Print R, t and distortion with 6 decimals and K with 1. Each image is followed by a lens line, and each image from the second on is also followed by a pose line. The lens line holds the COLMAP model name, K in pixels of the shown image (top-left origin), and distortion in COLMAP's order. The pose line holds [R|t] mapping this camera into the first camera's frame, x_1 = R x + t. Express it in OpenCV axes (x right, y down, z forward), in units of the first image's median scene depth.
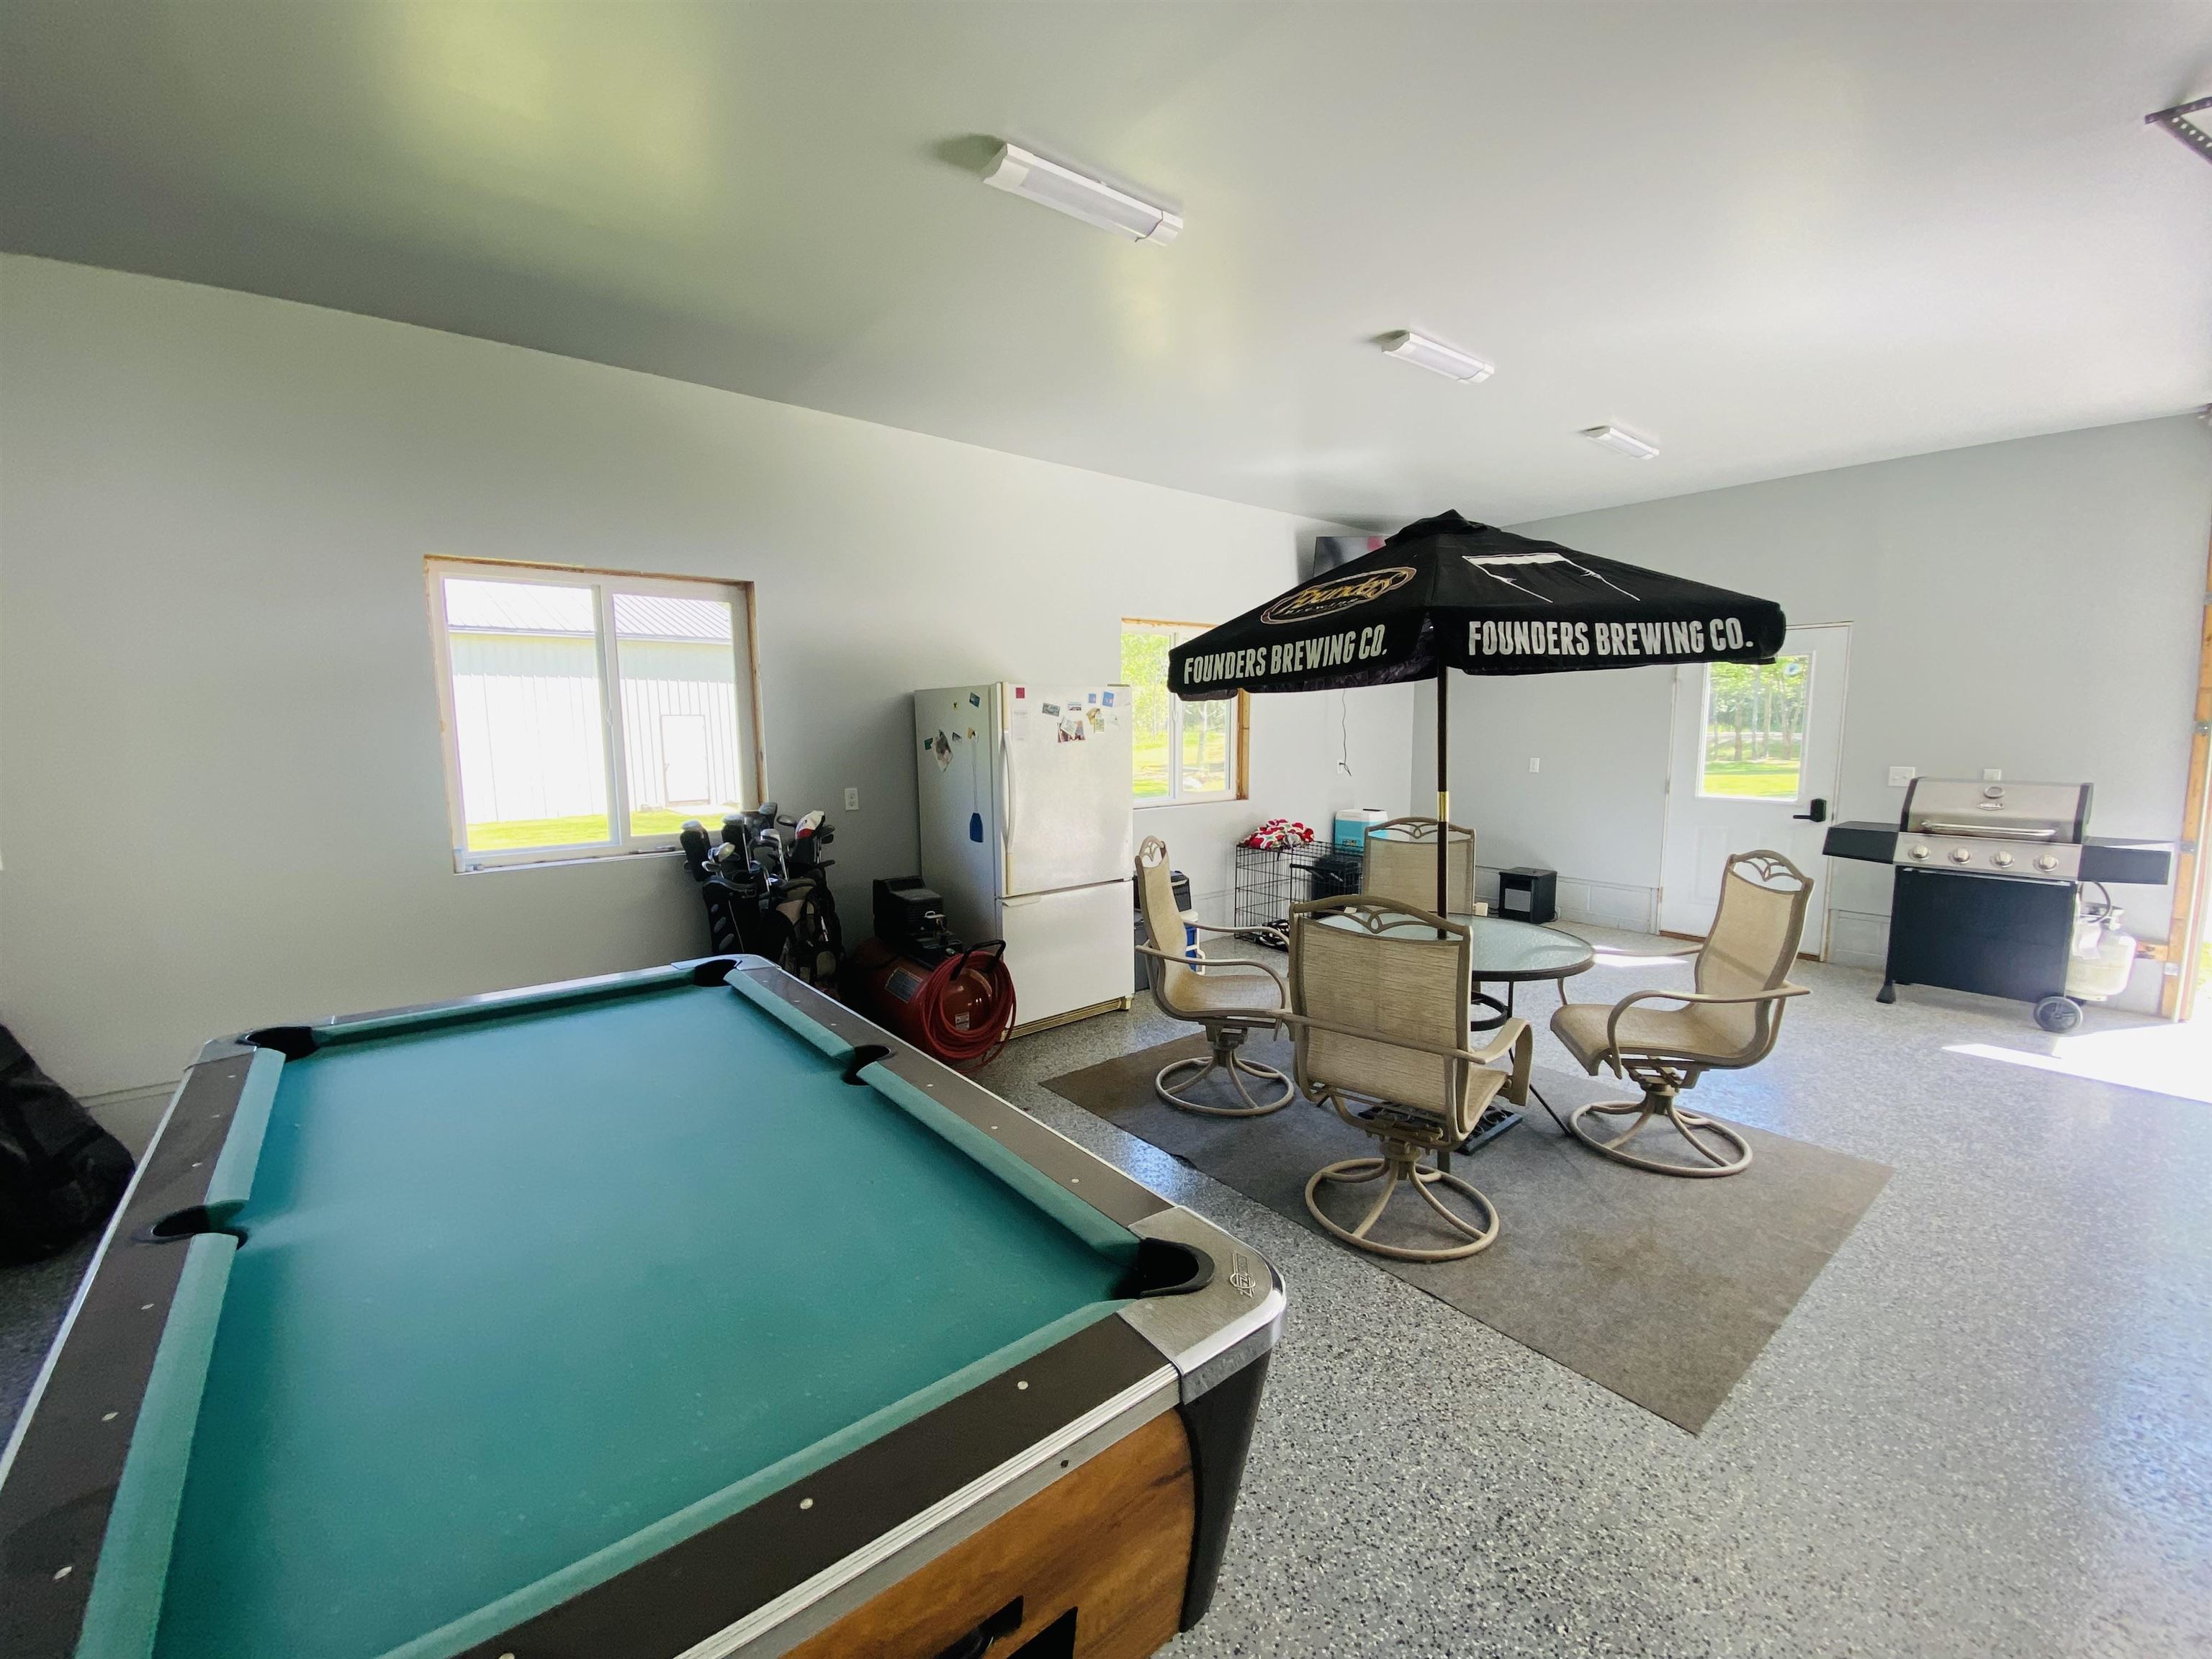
lens RADIAL K [[886.2, 0, 1095.9], [0, 886.2, 829.7], [0, 0, 1]] dist [0.000383, -0.010447]
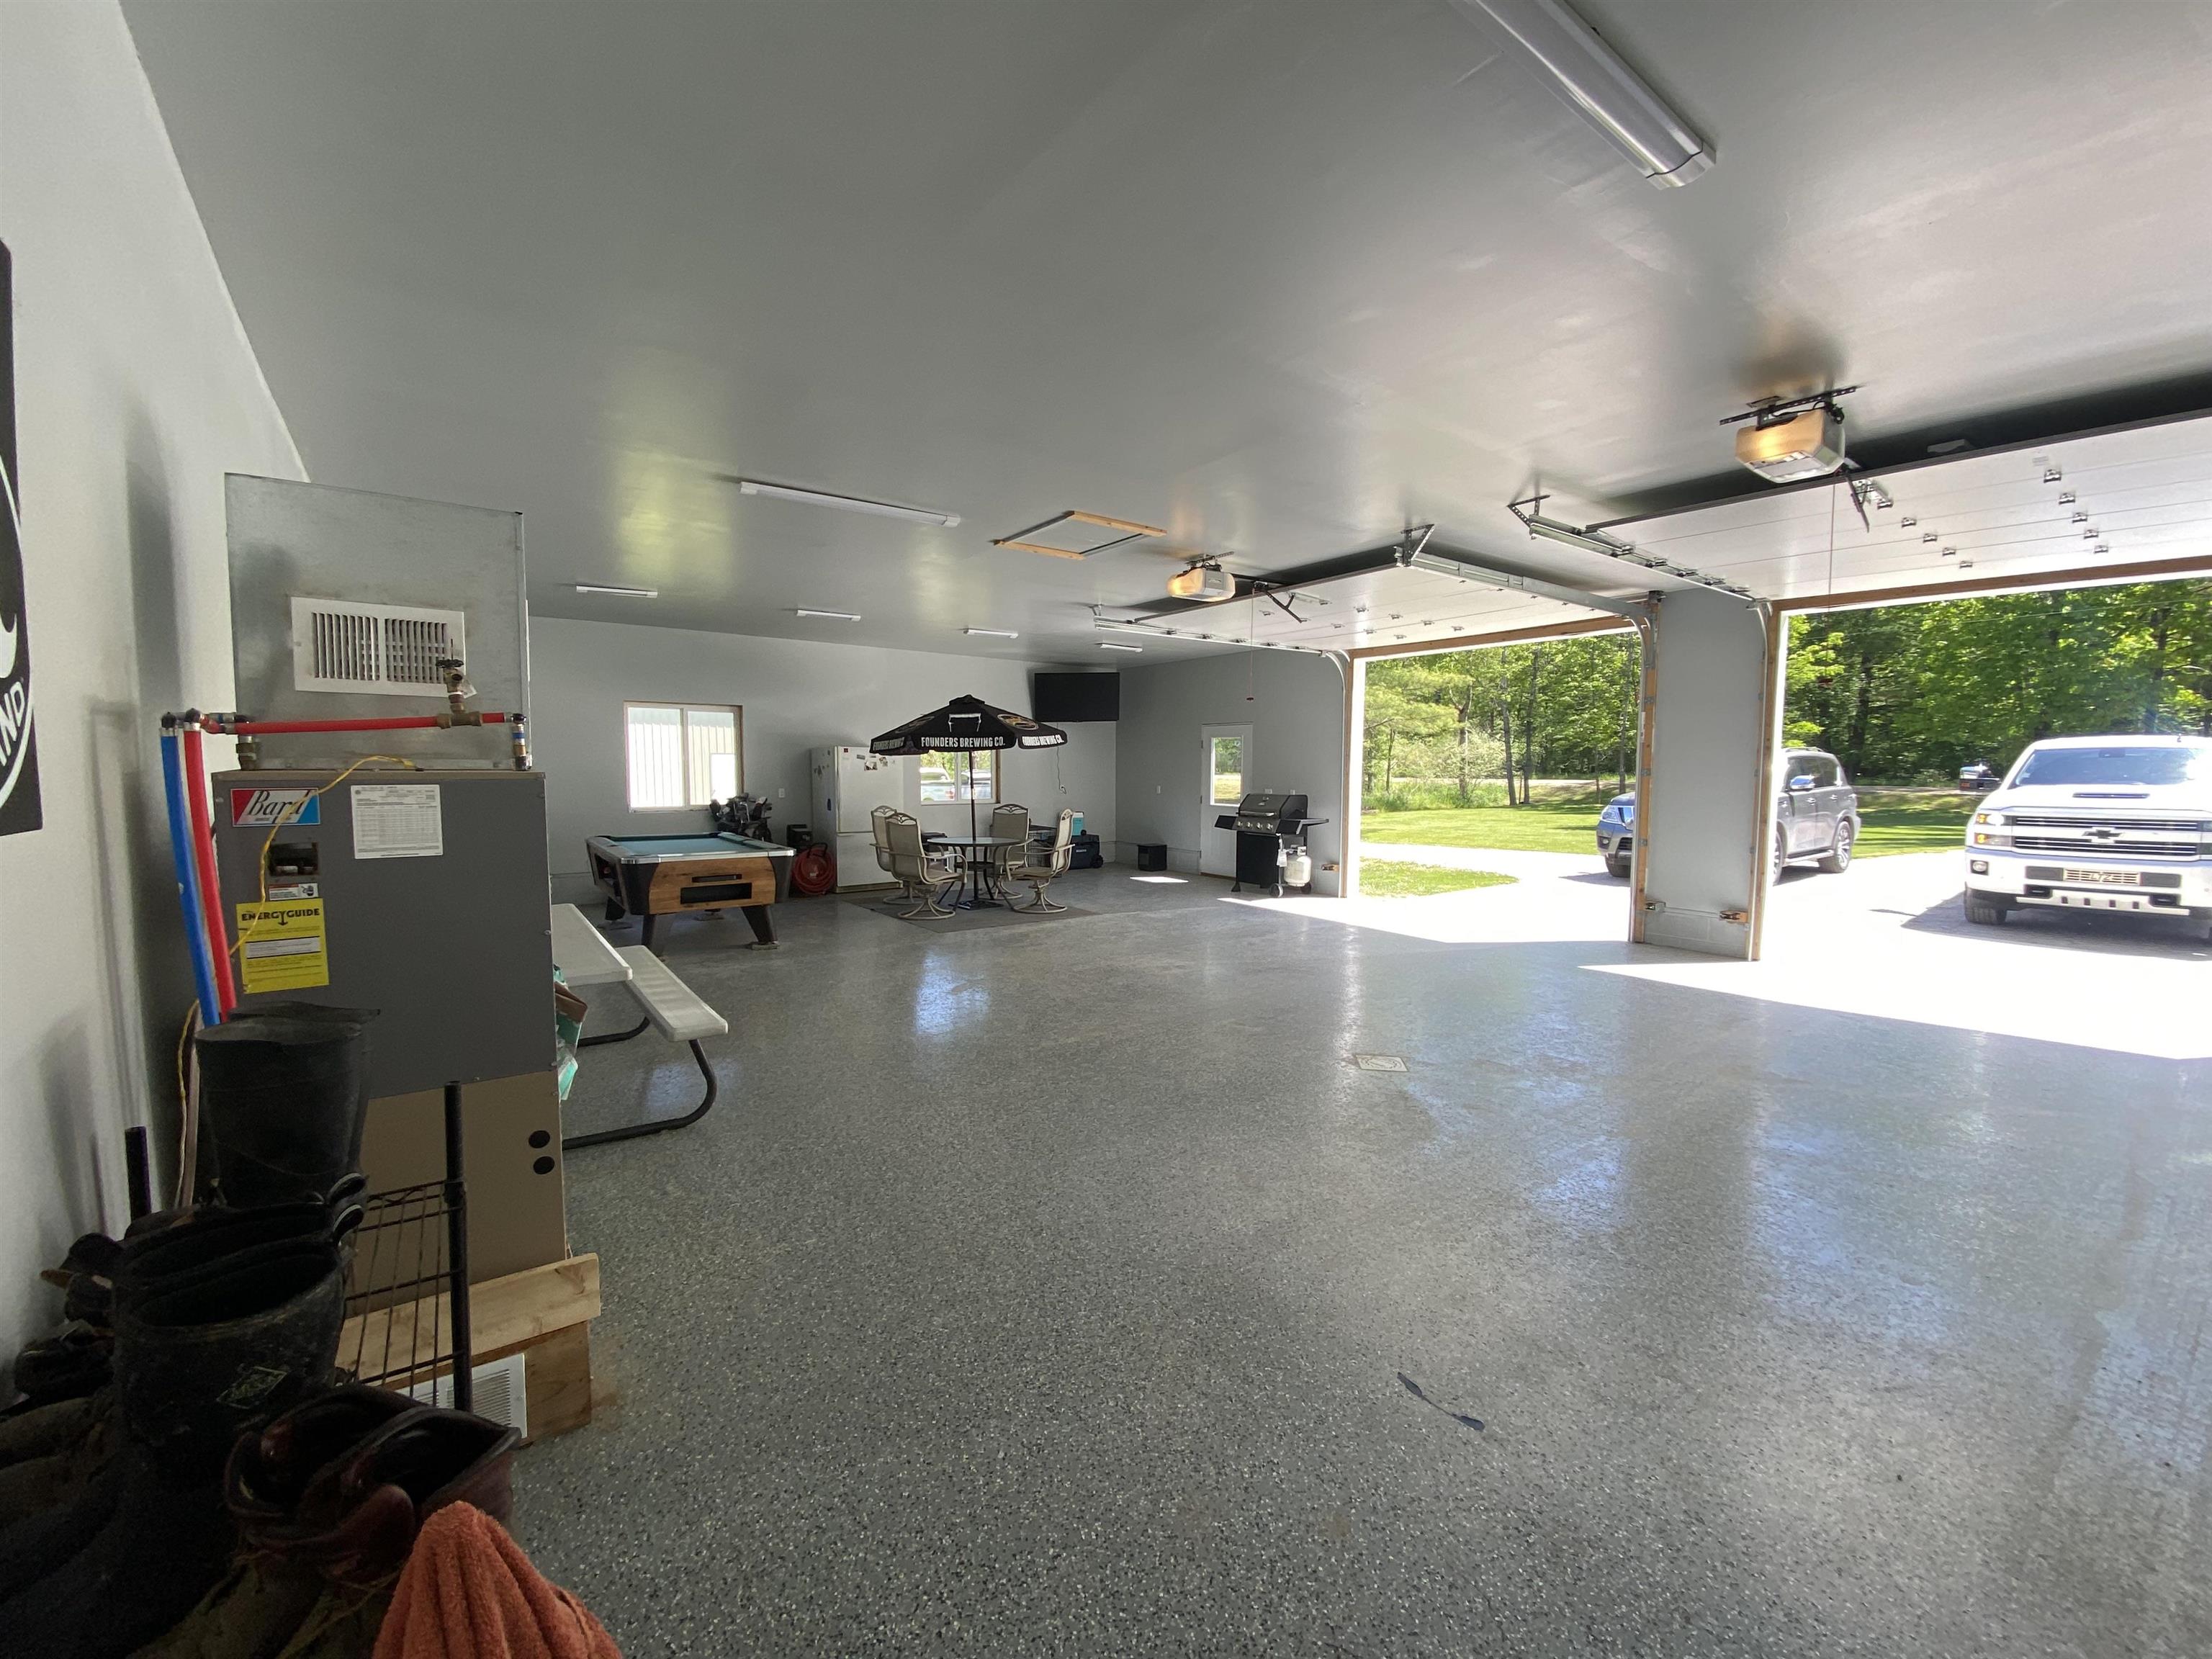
lens RADIAL K [[886.2, 0, 1093.1], [0, 886.2, 830.9], [0, 0, 1]] dist [0.000383, -0.010447]
pose [[0.998544, 0.017731, -0.050949, 0.742337], [-0.020131, 0.998693, -0.046989, 0.174456], [0.050049, 0.047946, 0.997595, -1.447690]]
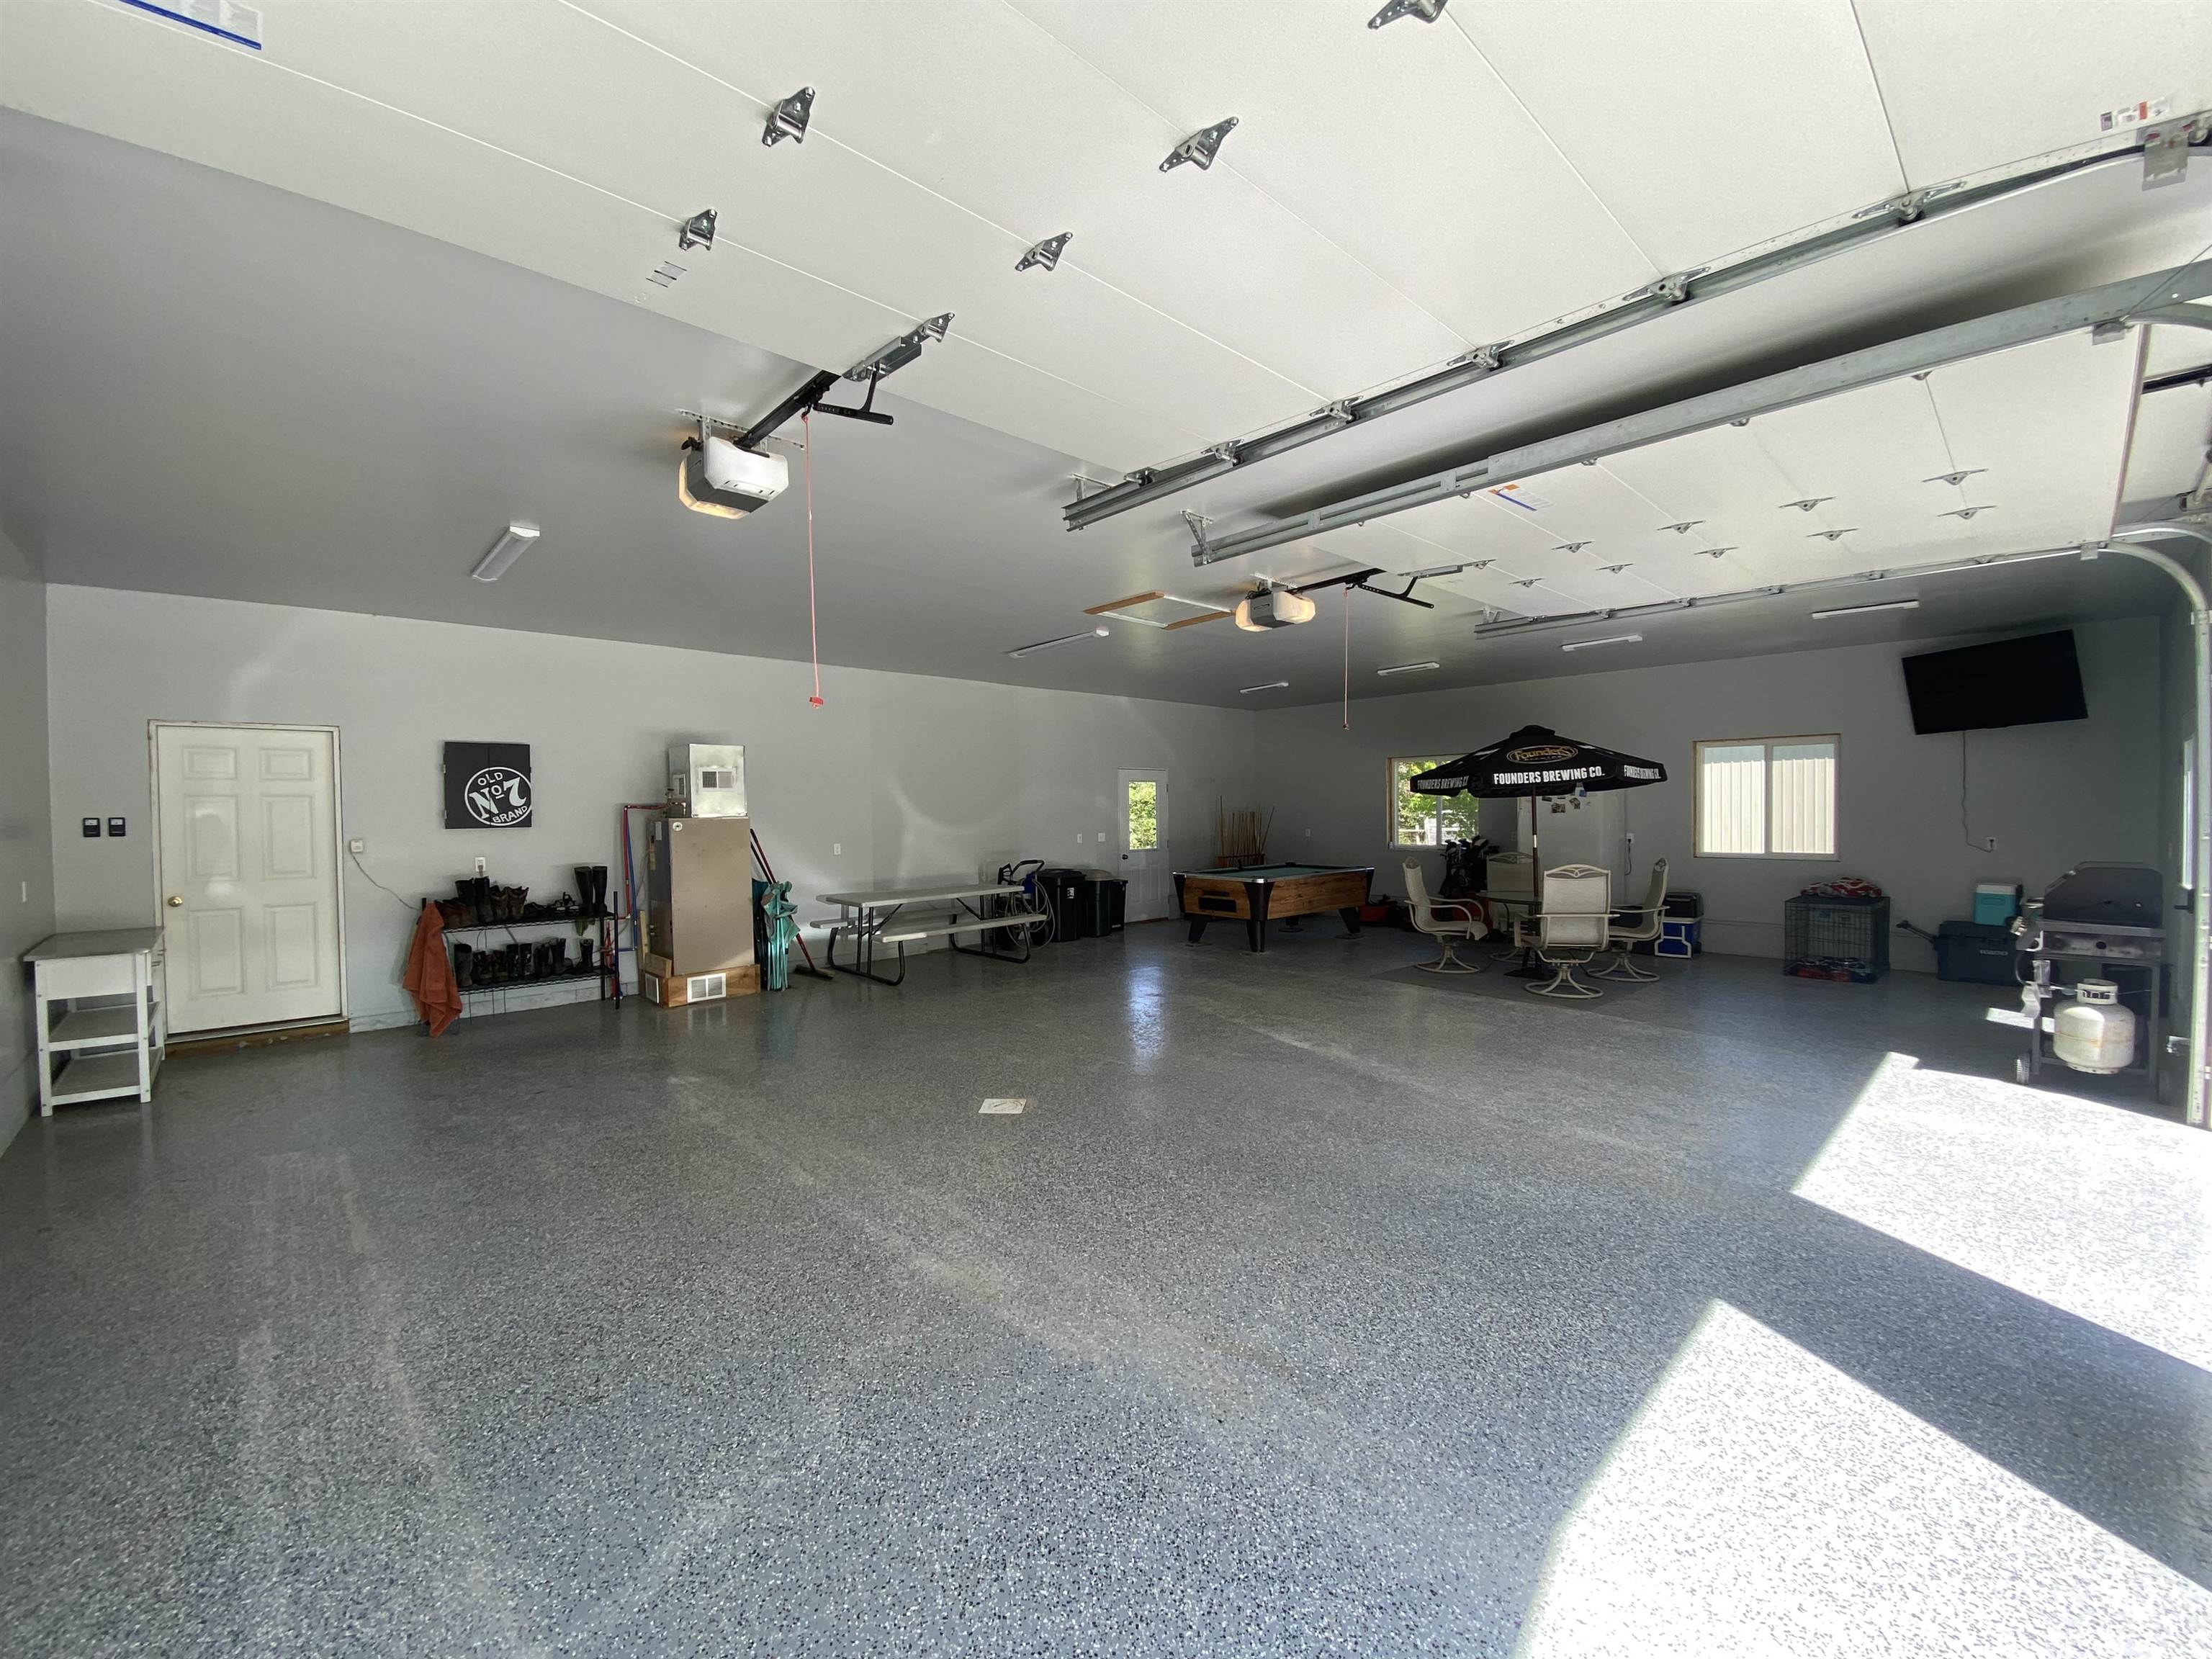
lens RADIAL K [[886.2, 0, 1100.2], [0, 886.2, 828.1], [0, 0, 1]] dist [0.000383, -0.010447]
pose [[0.081159, 0.031024, -0.996218, 1.471510], [-0.115549, 0.993069, 0.021512, 0.094708], [0.989981, 0.113366, 0.084181, -0.868949]]
